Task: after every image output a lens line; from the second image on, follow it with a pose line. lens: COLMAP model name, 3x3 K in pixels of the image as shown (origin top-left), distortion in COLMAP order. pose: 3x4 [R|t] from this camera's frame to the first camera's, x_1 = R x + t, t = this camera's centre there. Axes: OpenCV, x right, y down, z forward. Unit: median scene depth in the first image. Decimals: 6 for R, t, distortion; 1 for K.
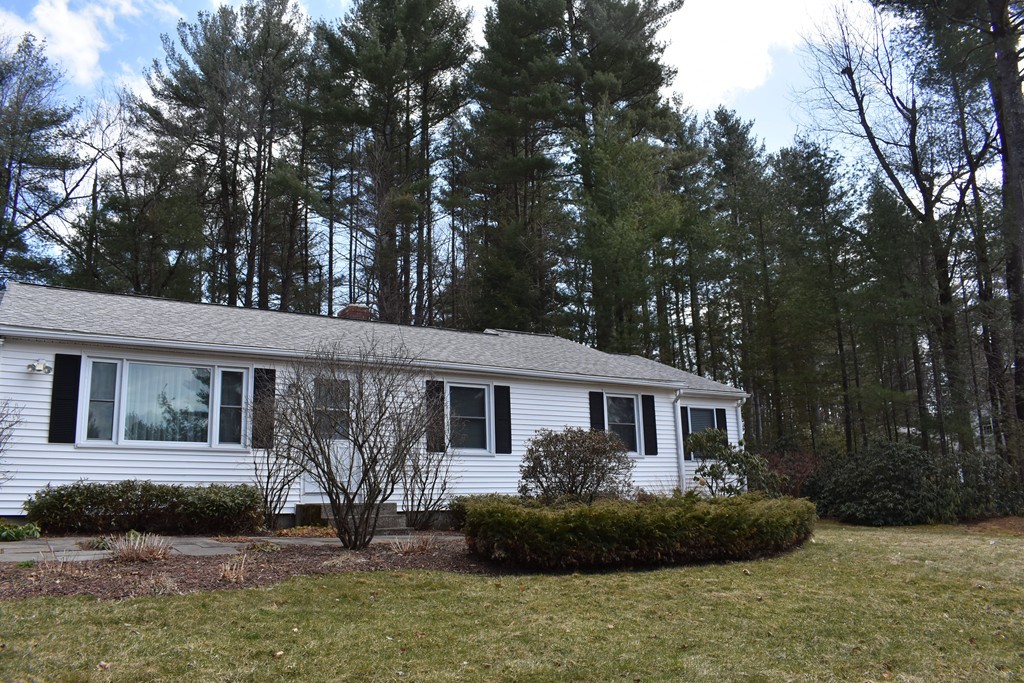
lens RADIAL K [[803.0, 0, 517.7], [0, 803.0, 339.2], [0, 0, 1]] dist [-0.093265, 0.014544]
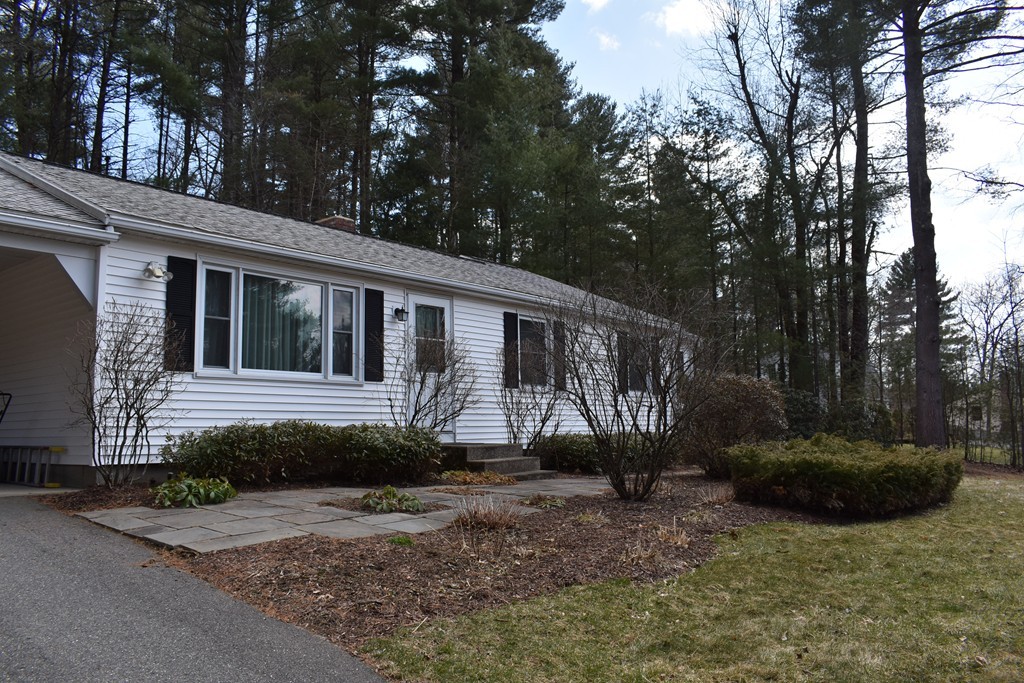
lens RADIAL K [[803.0, 0, 520.0], [0, 803.0, 343.0], [0, 0, 1]] dist [-0.093265, 0.014544]
pose [[0.941246, 0.051554, 0.333763, -0.194730], [-0.084171, 0.992904, 0.084004, 0.003634], [-0.327064, -0.107161, 0.938907, 0.053861]]
